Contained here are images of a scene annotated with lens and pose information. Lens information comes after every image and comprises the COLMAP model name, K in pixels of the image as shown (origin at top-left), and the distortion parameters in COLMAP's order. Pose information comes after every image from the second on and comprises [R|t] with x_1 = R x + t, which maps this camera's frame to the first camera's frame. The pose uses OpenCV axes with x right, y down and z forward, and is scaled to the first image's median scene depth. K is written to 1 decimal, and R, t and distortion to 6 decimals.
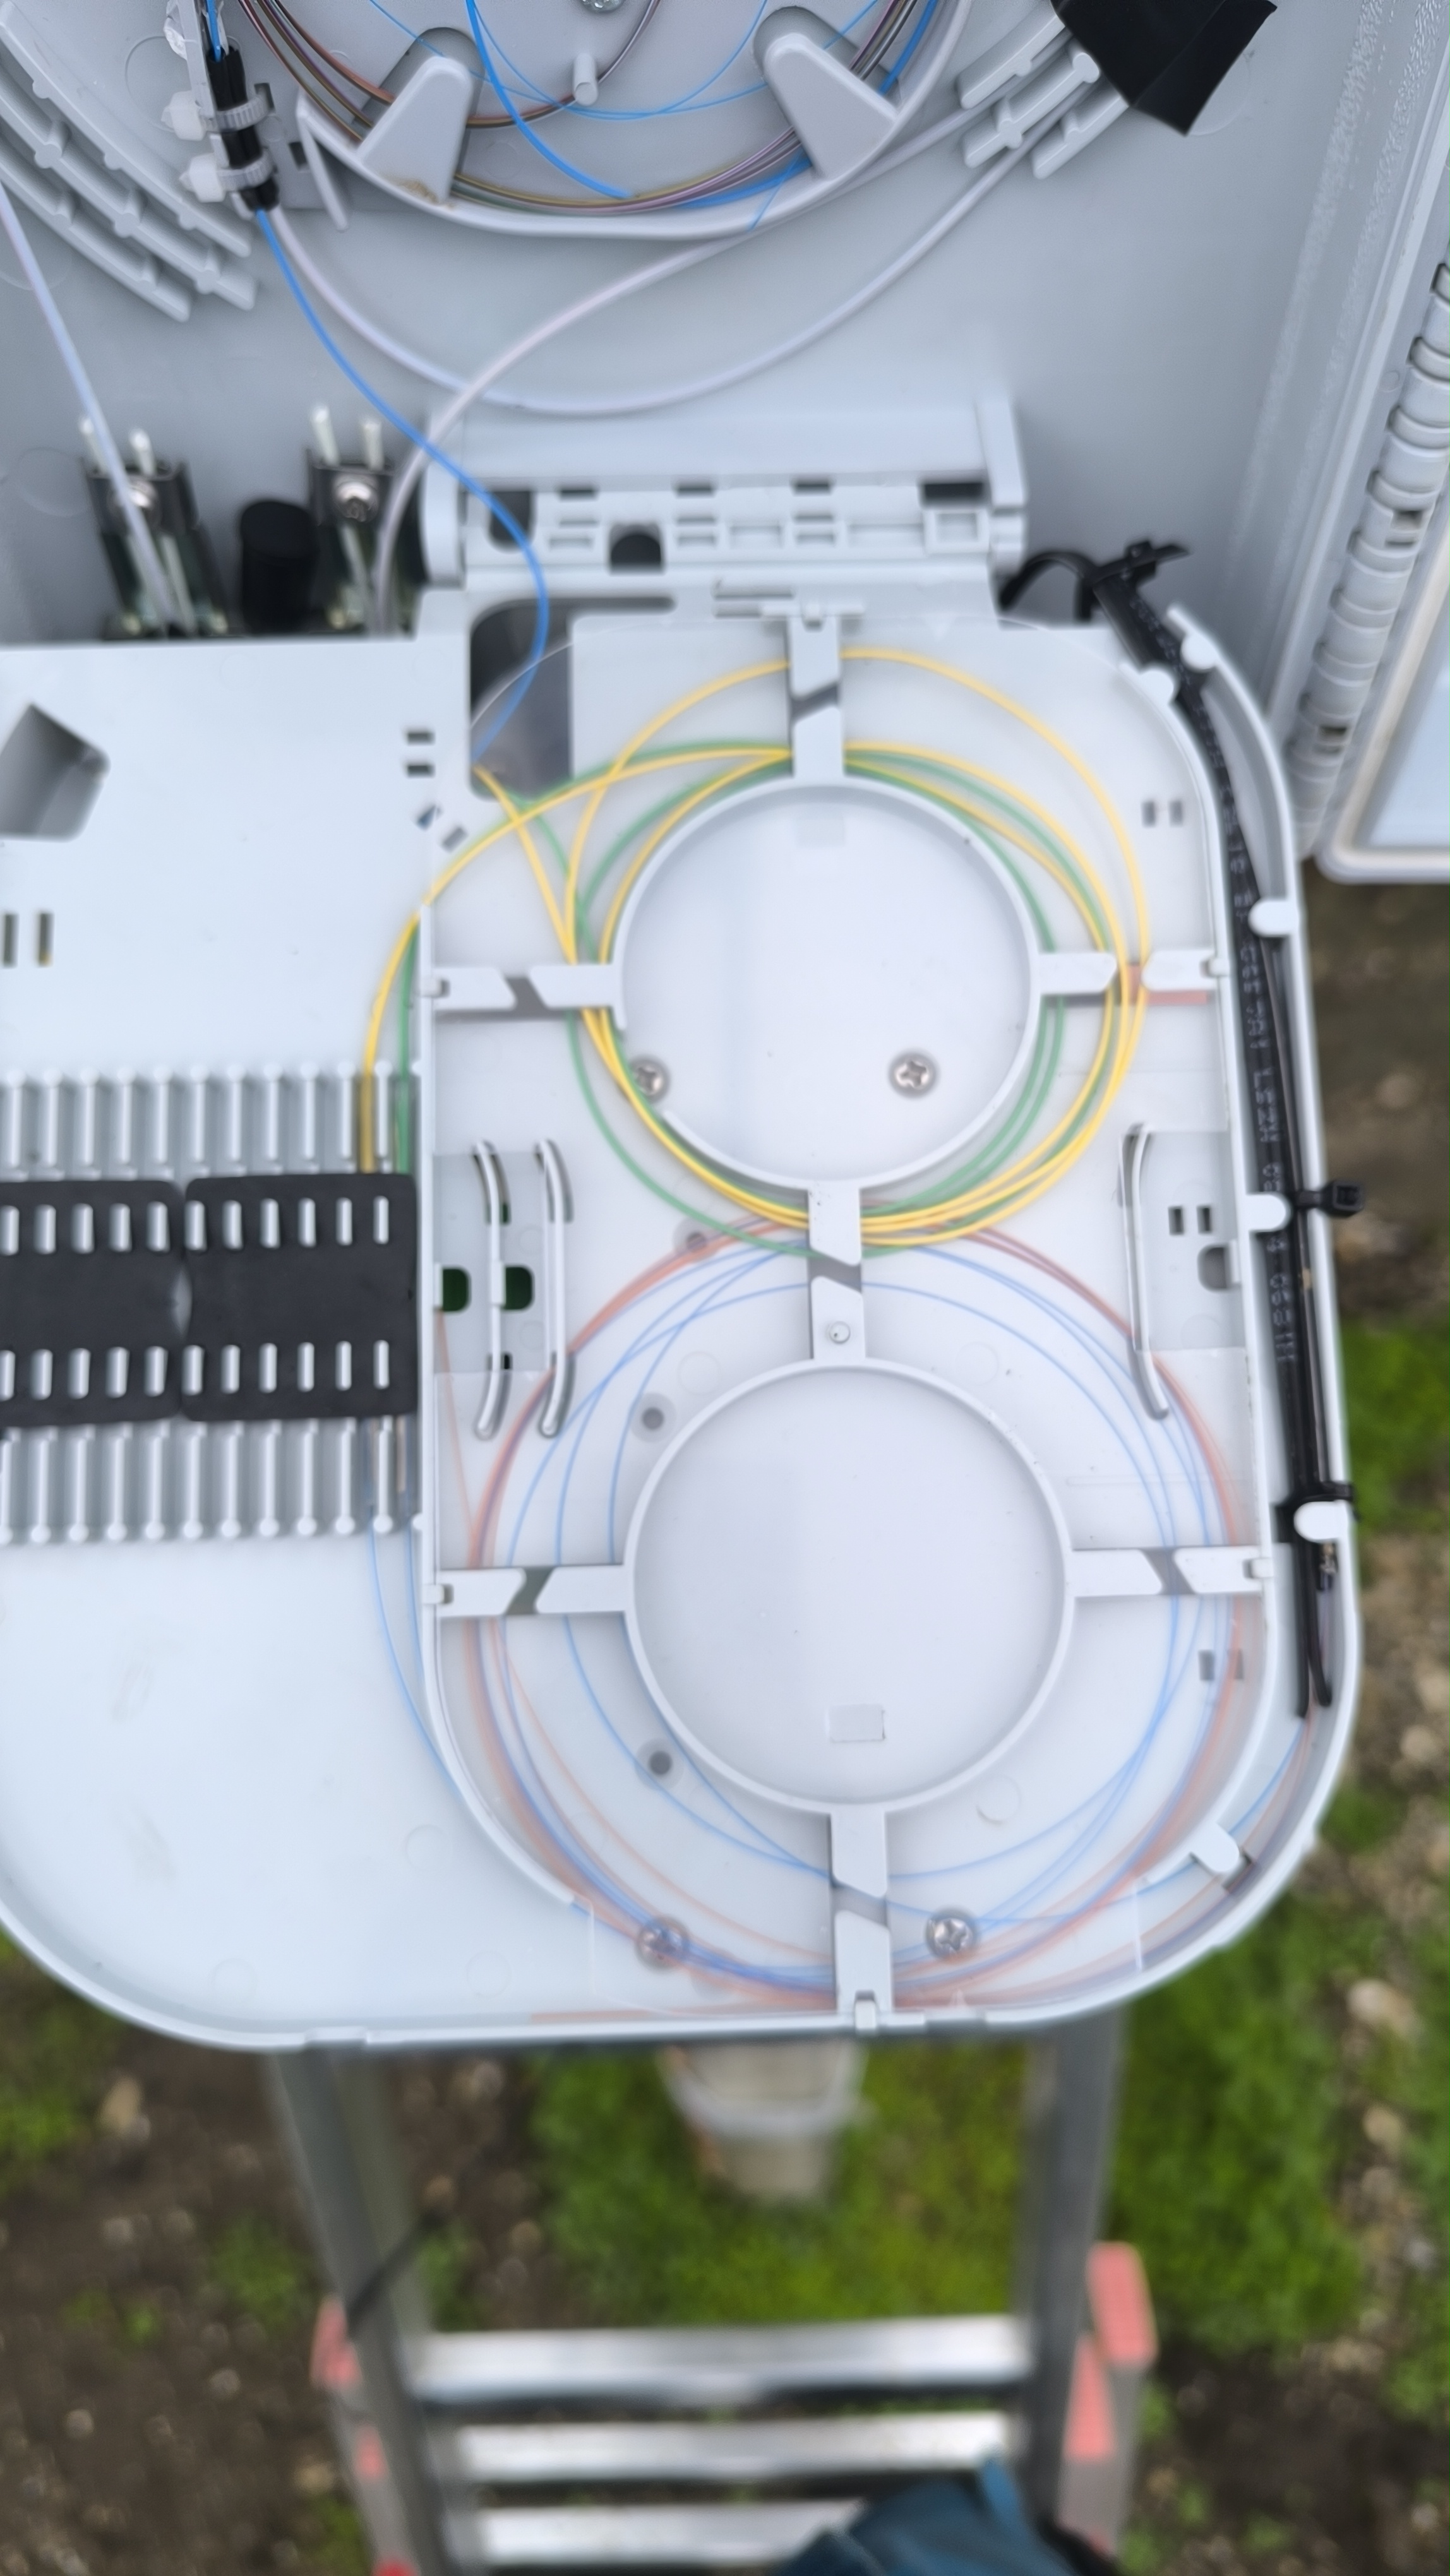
lens RADIAL K [[1895.2, 0, 725.0], [0, 1895.2, 1288.0], [0, 0, 1]] dist [0.033616, -0.065909]
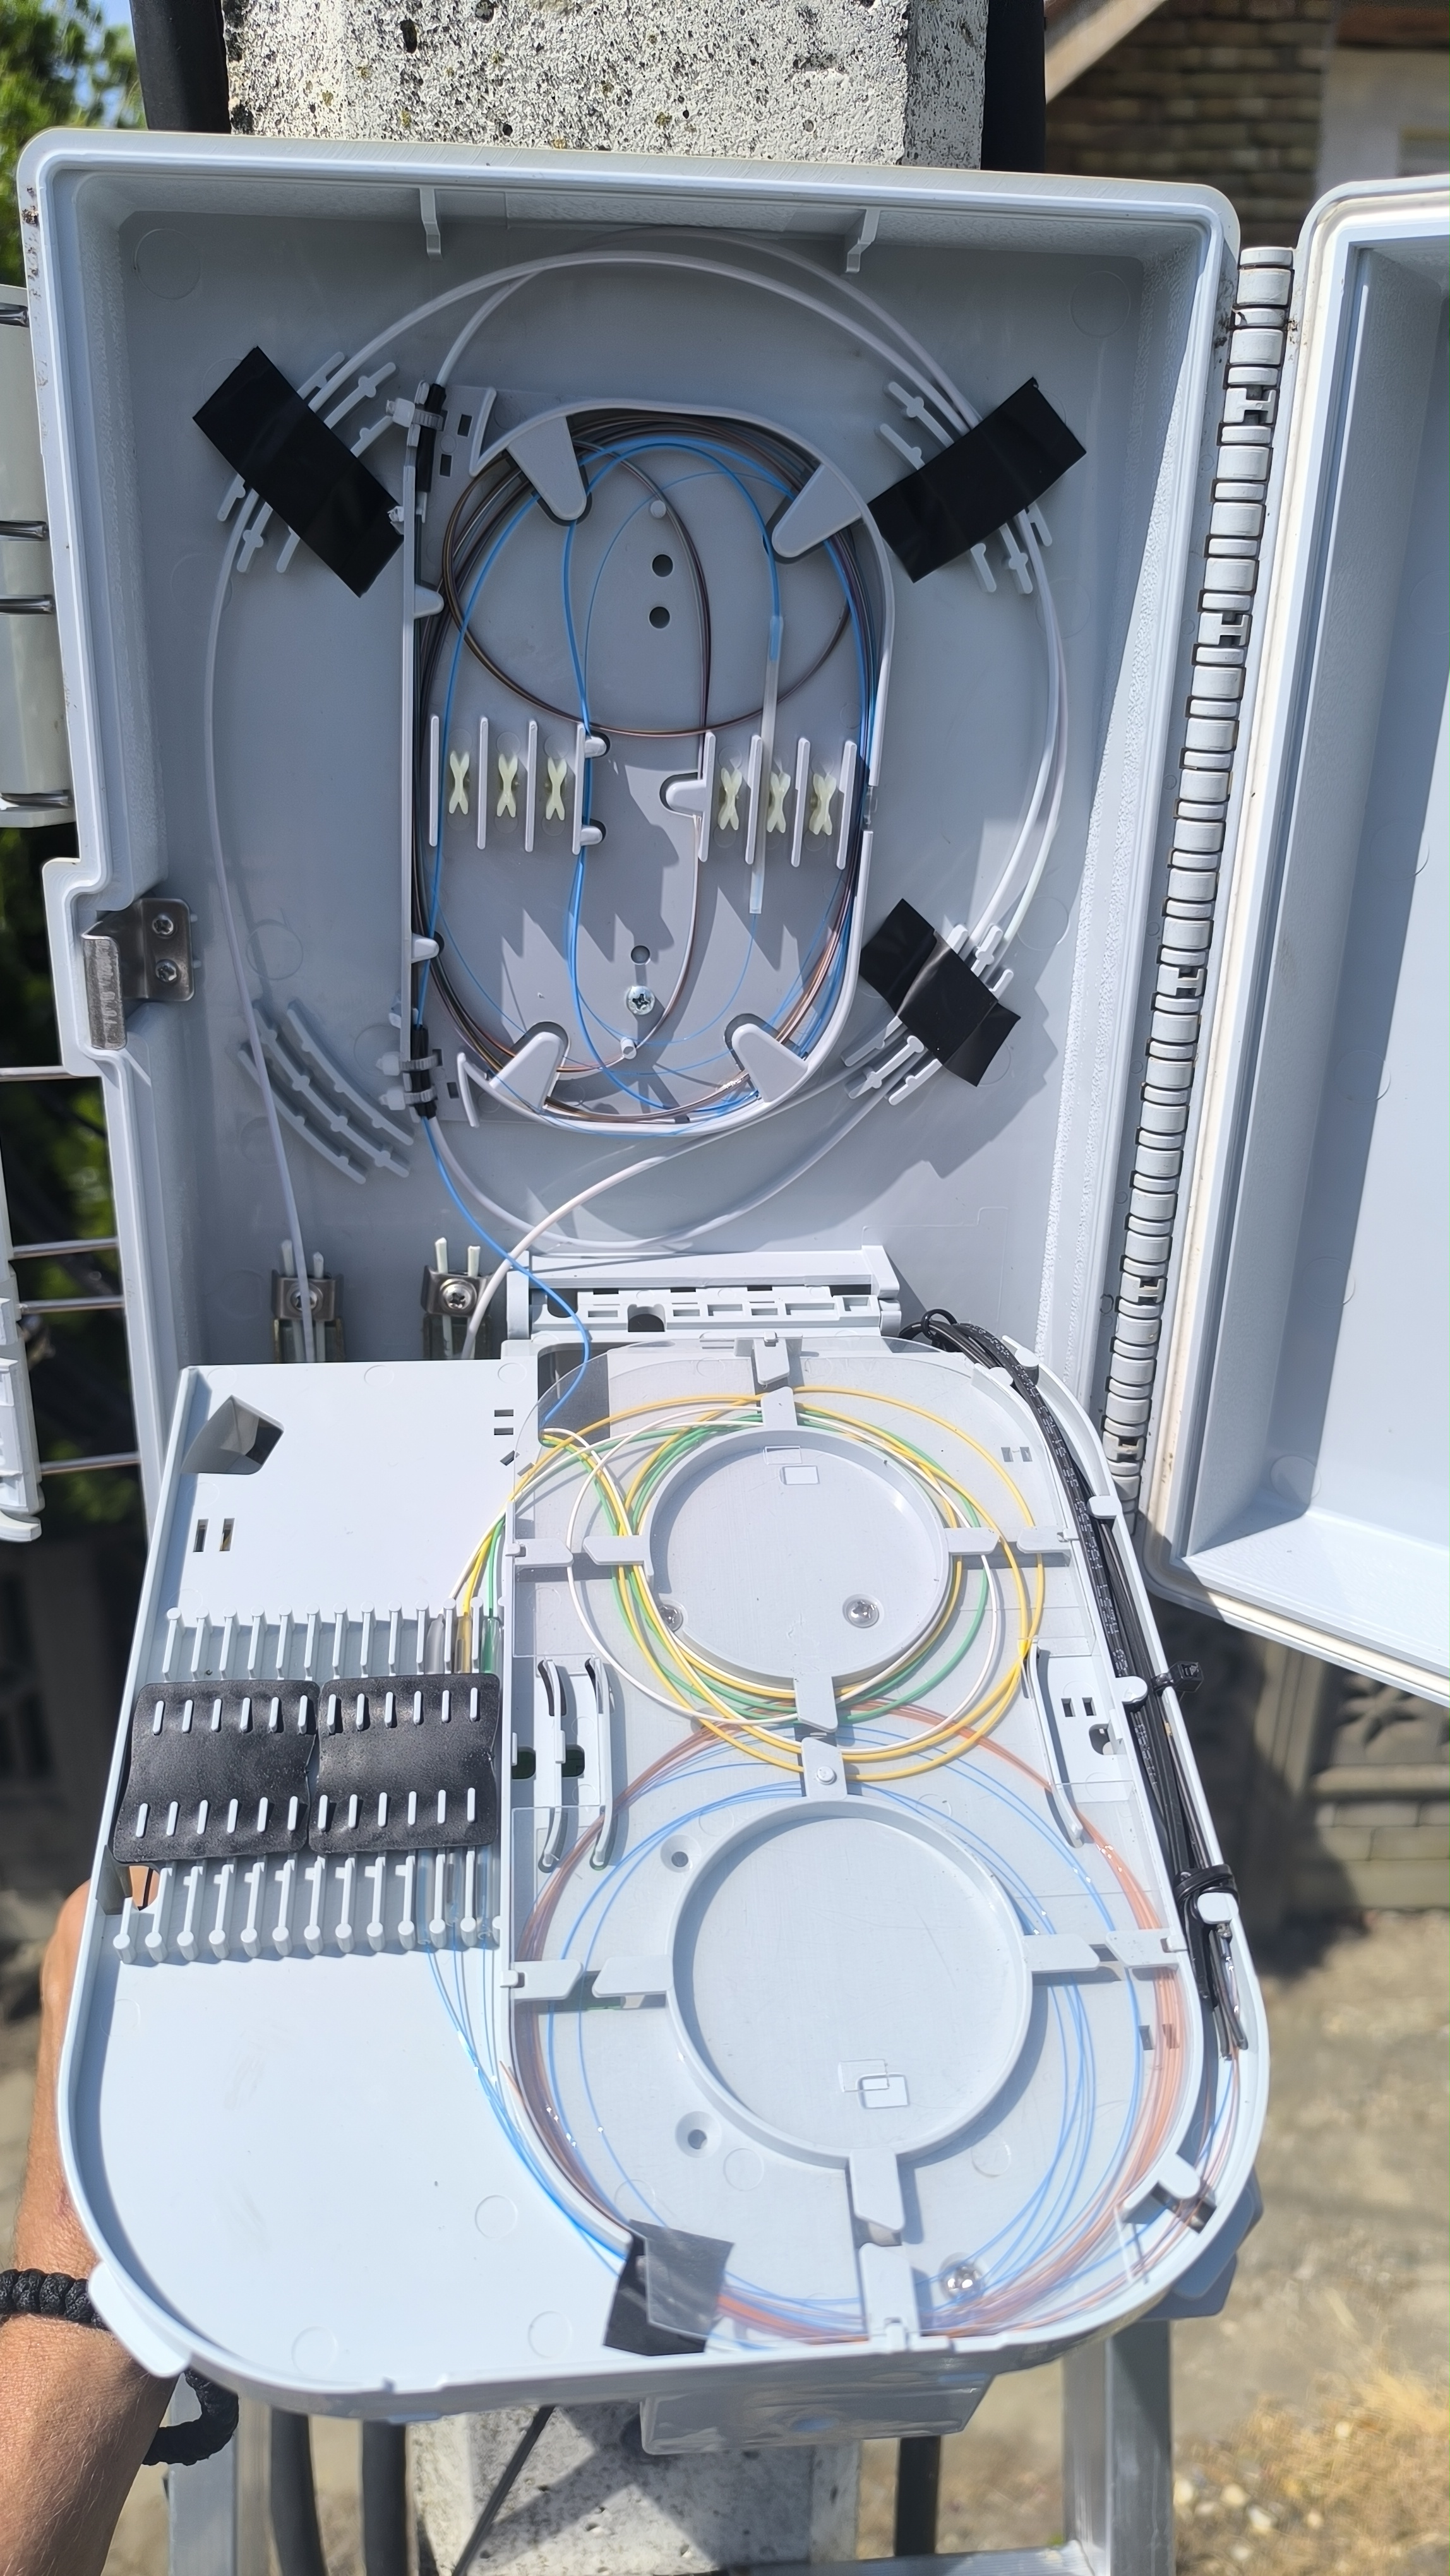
lens RADIAL K [[1752.8, 0, 702.8], [0, 1752.8, 1229.6], [0, 0, 1]] dist [0.039683, -0.051316]
pose [[0.998548, 0.003156, 0.053775, -0.085814], [0.028541, 0.815652, -0.577839, 0.398006], [-0.045685, 0.578535, 0.814377, -0.193159]]
